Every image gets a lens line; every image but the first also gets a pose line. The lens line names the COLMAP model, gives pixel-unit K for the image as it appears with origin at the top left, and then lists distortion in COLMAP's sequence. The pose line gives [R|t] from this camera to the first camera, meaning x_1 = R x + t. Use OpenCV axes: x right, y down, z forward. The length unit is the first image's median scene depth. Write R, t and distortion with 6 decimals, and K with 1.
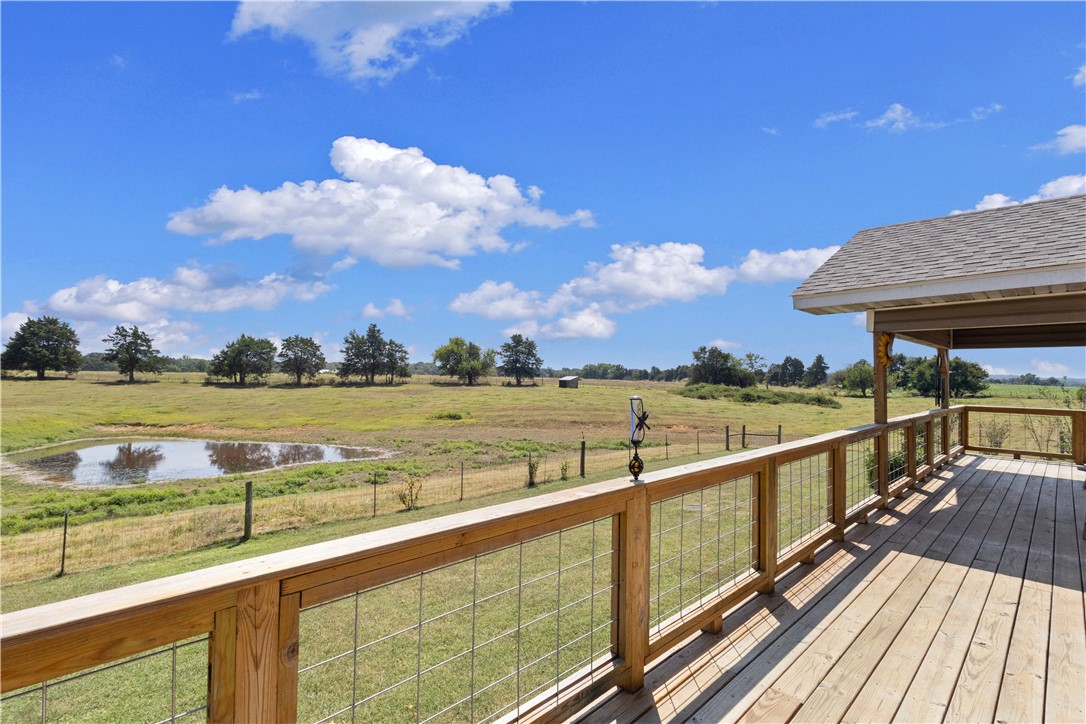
lens RADIAL K [[504.1, 0, 540.3], [0, 504.1, 360.6], [0, 0, 1]] dist [0.001892, 0.000236]
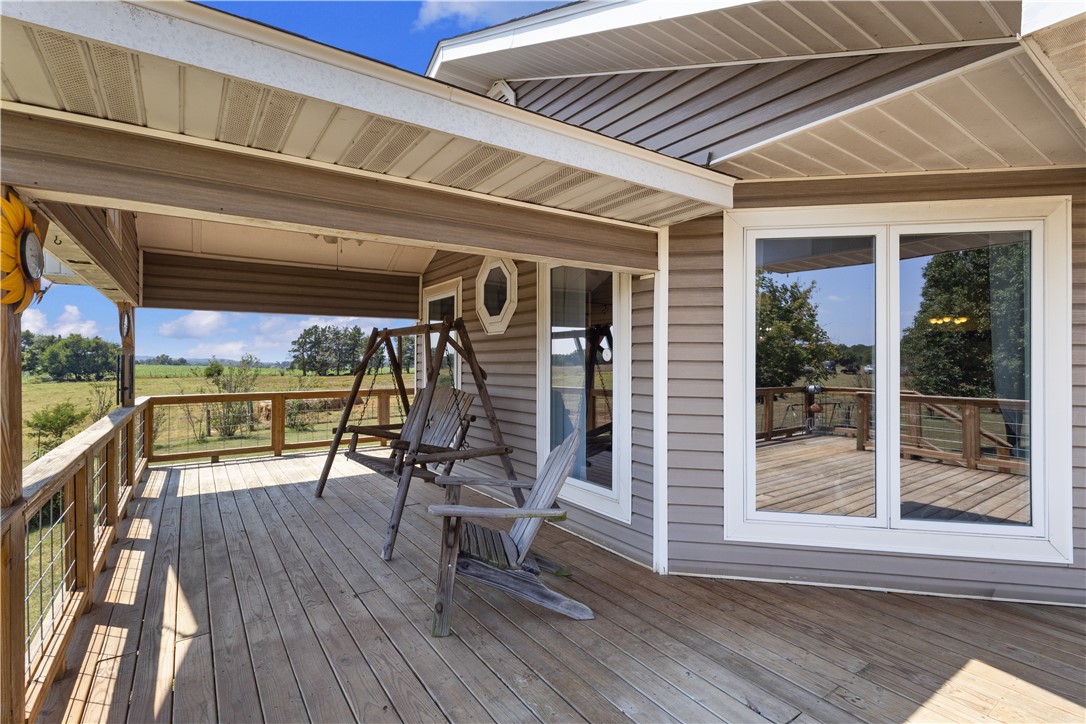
lens RADIAL K [[504.1, 0, 542.4], [0, 504.1, 357.7], [0, 0, 1]] dist [0.001892, 0.000236]
pose [[0.152398, -0.008007, 0.988287, 0.177934], [-0.022355, 0.999683, 0.011546, 0.011909], [-0.988066, -0.023852, 0.152170, 0.264216]]
